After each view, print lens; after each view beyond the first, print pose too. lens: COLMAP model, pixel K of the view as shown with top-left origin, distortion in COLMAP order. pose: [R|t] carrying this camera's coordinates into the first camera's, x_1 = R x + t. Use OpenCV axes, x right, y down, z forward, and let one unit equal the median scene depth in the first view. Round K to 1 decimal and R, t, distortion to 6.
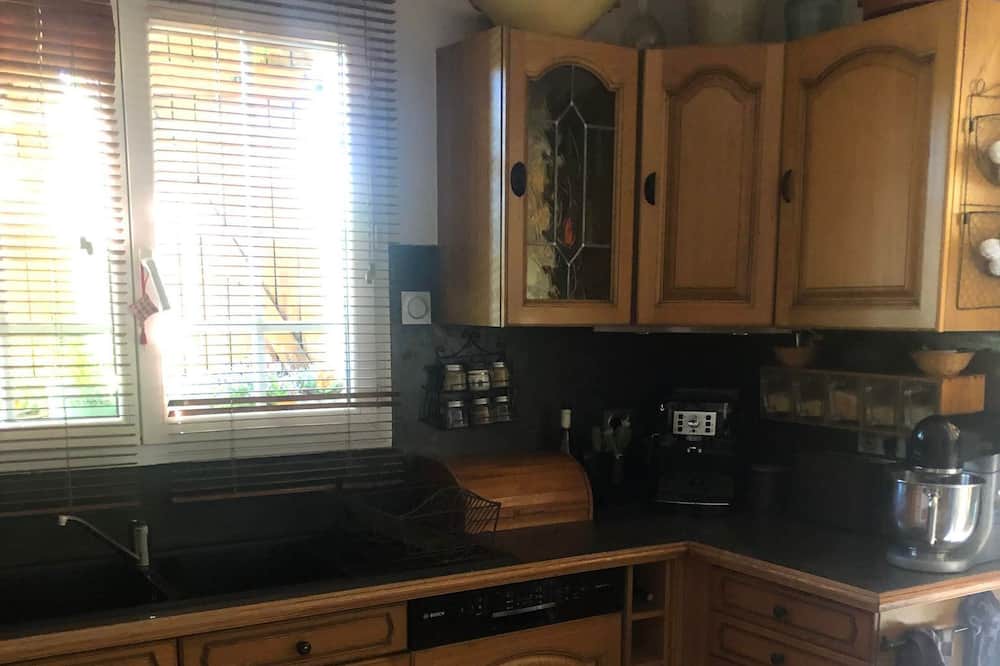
lens RADIAL K [[1090.5, 0, 499.3], [0, 1090.5, 408.1], [0, 0, 1]] dist [-0.012582, -0.016667]
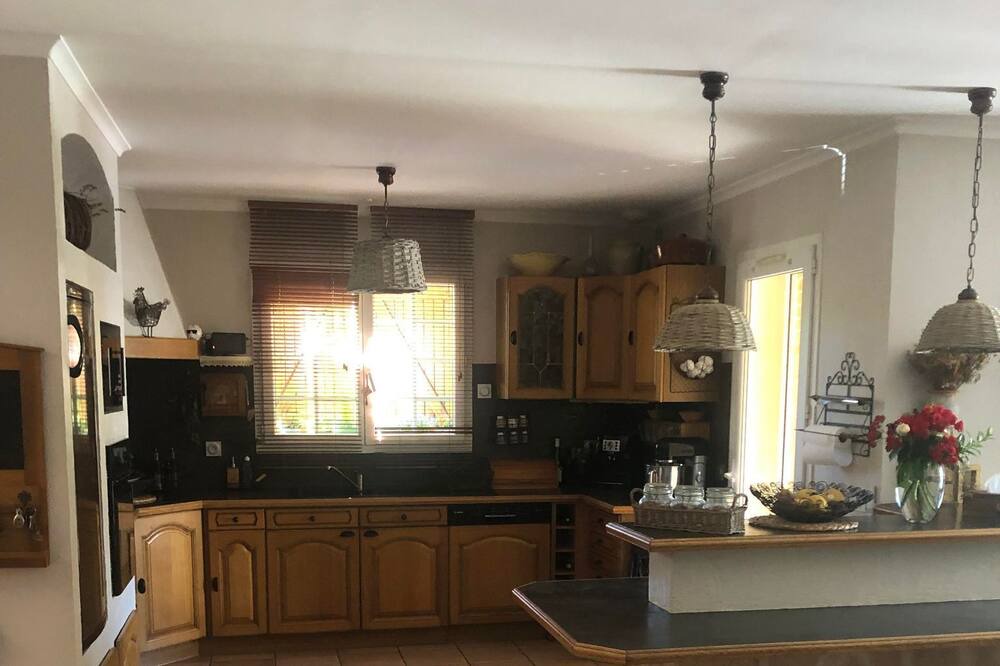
lens RADIAL K [[1079.1, 0, 500.0], [0, 1079.1, 333.0], [0, 0, 1]] dist [-0.009898, -0.001840]
pose [[0.934349, -0.016520, -0.355976, 0.800284], [-0.035829, 0.989508, -0.139965, 0.108553], [0.354553, 0.143531, 0.923954, -1.154257]]
